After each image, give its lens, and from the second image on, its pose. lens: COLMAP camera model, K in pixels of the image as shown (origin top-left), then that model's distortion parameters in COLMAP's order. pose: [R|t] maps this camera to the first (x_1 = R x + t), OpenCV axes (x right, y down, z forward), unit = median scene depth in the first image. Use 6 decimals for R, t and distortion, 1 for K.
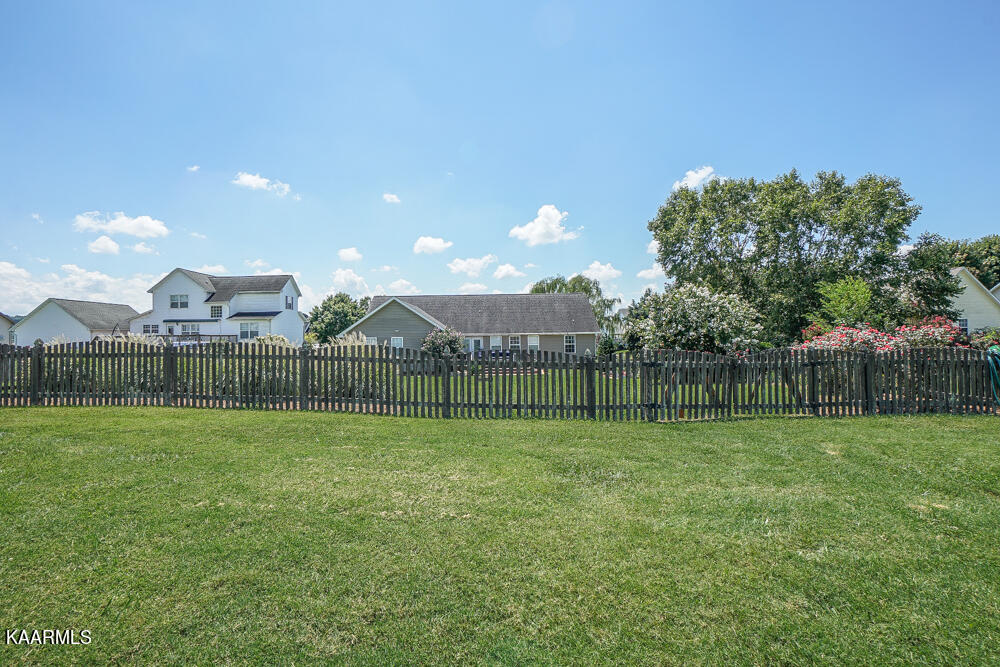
lens RADIAL K [[450.0, 0, 492.9], [0, 450.0, 335.9], [0, 0, 1]] dist [-0.062329, 0.018462]
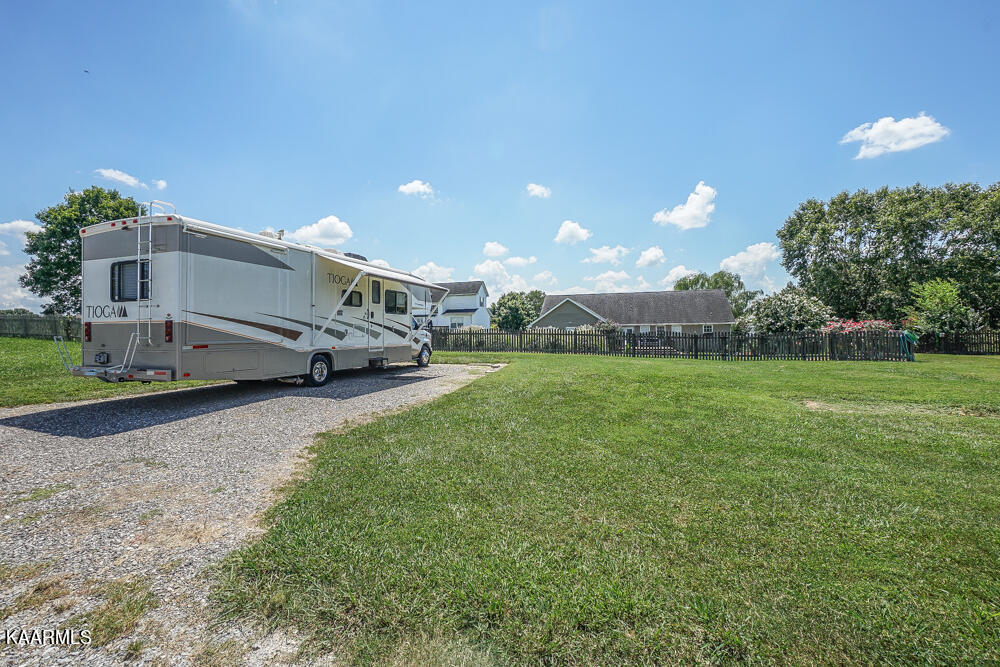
lens RADIAL K [[443.1, 0, 488.4], [0, 443.1, 334.3], [0, 0, 1]] dist [-0.056437, 0.023833]
pose [[0.949182, 0.001253, -0.314727, -0.018758], [0.004537, 0.999834, 0.017663, -0.000040], [0.314696, -0.018193, 0.949018, -0.292335]]
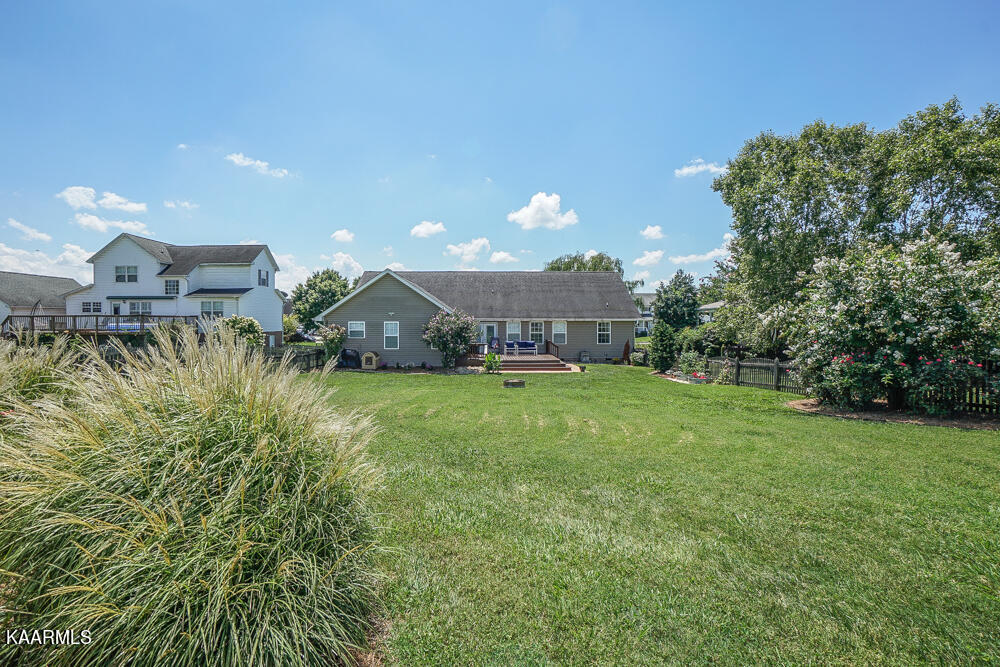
lens RADIAL K [[443.1, 0, 488.4], [0, 443.1, 334.3], [0, 0, 1]] dist [-0.056437, 0.023833]
pose [[0.999891, 0.014425, 0.003154, -0.037568], [-0.014522, 0.999340, 0.033287, -0.002581], [-0.002672, -0.033330, 0.999441, 0.185916]]
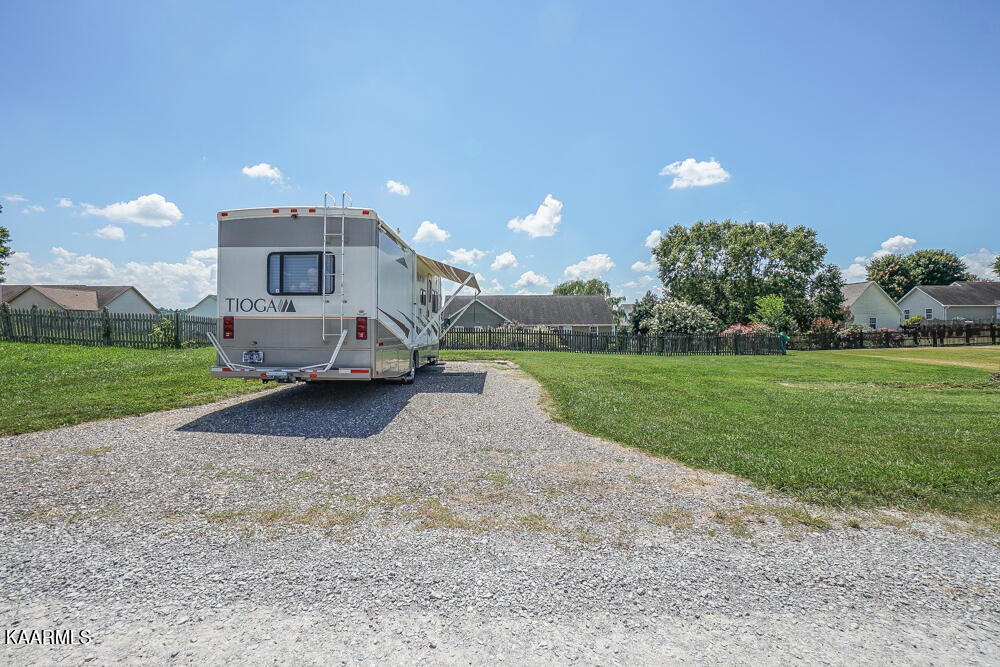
lens RADIAL K [[443.1, 0, 488.4], [0, 443.1, 334.3], [0, 0, 1]] dist [-0.056437, 0.023833]
pose [[0.999961, 0.008321, -0.003005, -0.139087], [-0.008264, 0.999795, 0.018503, 0.000092], [0.003158, -0.018477, 0.999824, -0.340740]]
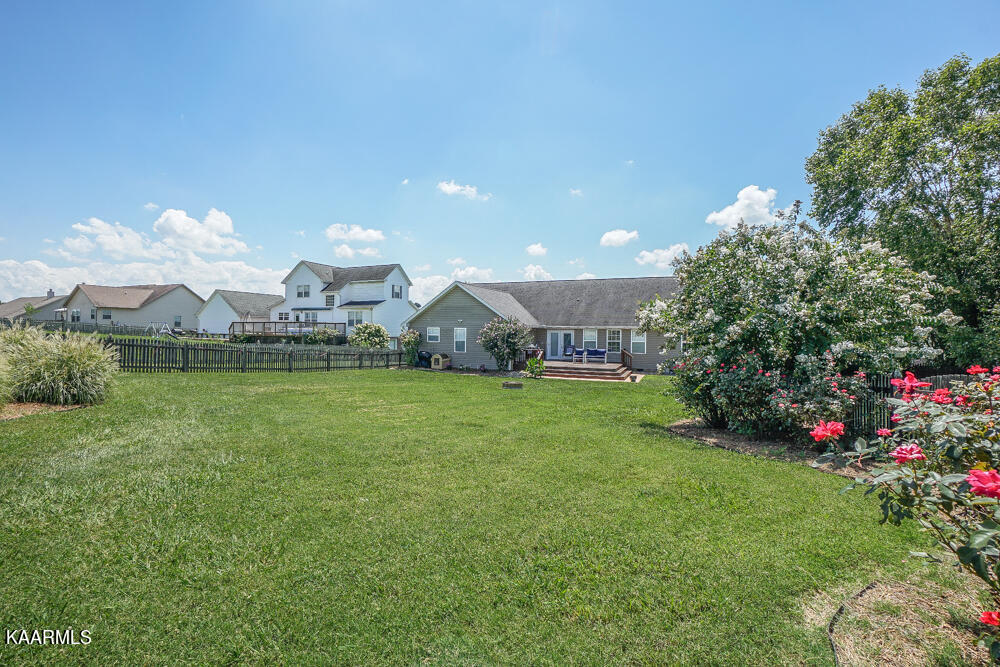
lens RADIAL K [[443.1, 0, 488.4], [0, 443.1, 334.3], [0, 0, 1]] dist [-0.056437, 0.023833]
pose [[0.914527, 0.026765, -0.403639, 0.147217], [-0.021642, 0.999617, 0.017251, -0.000629], [0.403946, -0.007042, 0.914756, 0.186775]]
